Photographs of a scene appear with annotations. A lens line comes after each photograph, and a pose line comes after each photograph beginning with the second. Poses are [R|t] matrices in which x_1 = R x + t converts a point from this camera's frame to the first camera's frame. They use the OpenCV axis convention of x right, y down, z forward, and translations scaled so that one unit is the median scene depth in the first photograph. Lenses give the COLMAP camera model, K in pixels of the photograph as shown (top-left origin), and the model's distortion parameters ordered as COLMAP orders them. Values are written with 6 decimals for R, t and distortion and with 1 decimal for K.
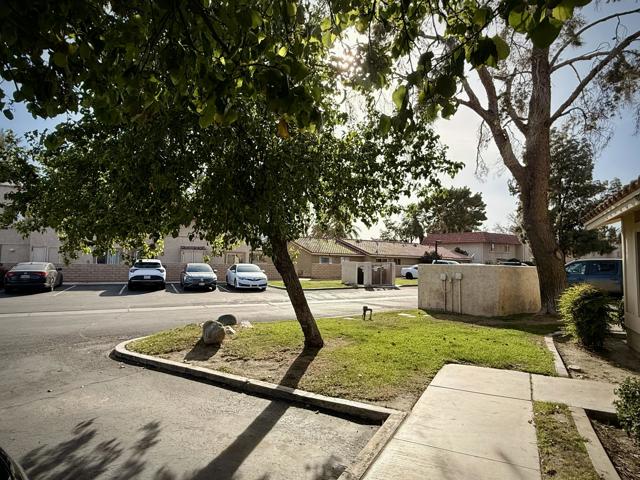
lens RADIAL K [[353.8, 0, 319.8], [0, 353.8, 239.8], [0, 0, 1]] dist [0.000931, 0.000595]
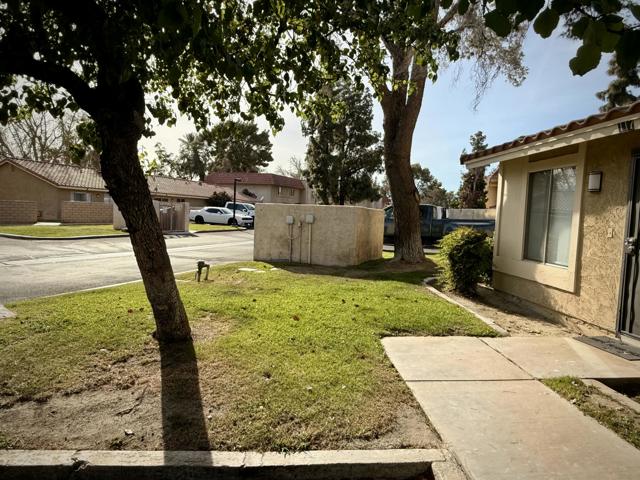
lens RADIAL K [[406.2, 0, 321.2], [0, 406.2, 241.1], [0, 0, 1]] dist [-0.002874, 0.001195]
pose [[0.840258, -0.020852, 0.541786, -0.182309], [-0.061591, 0.989121, 0.133590, 0.054392], [-0.538677, -0.145619, 0.829833, 0.413532]]
